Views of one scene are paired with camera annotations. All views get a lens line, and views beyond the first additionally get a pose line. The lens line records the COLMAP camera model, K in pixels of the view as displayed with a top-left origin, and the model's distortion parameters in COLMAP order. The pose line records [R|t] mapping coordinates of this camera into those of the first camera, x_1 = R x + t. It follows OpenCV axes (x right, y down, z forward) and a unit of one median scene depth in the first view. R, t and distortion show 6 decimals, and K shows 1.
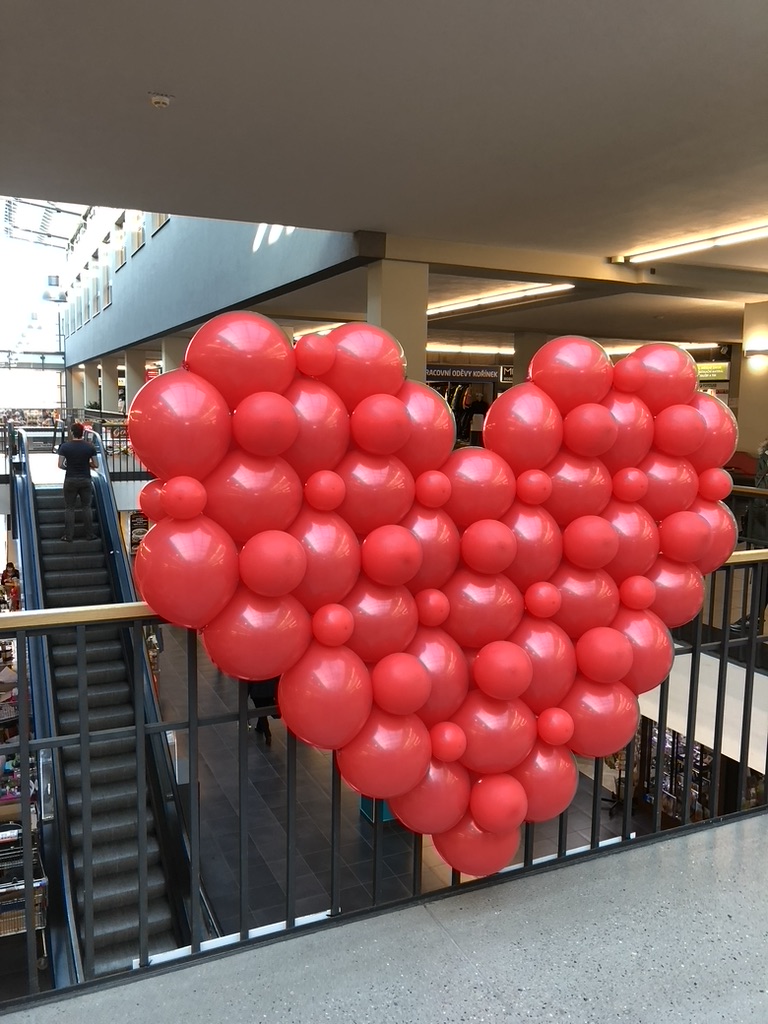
lens RADIAL K [[845.3, 0, 384.0], [0, 845.3, 512.0], [0, 0, 1]] dist [0.001727, 0.000395]
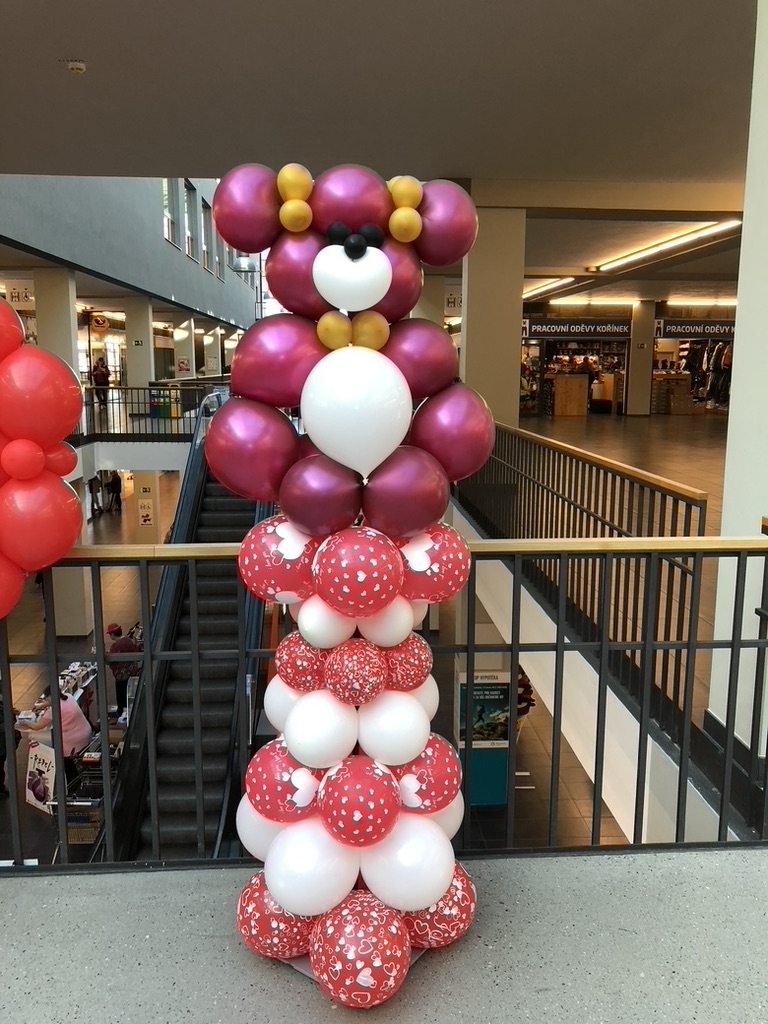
lens RADIAL K [[837.7, 0, 384.0], [0, 837.7, 512.0], [0, 0, 1]] dist [0.000584, 0.002500]
pose [[0.936062, 0.046366, -0.348766, 0.234499], [-0.030714, 0.998263, 0.050277, -0.007608], [0.350491, -0.036350, 0.935860, 0.086435]]
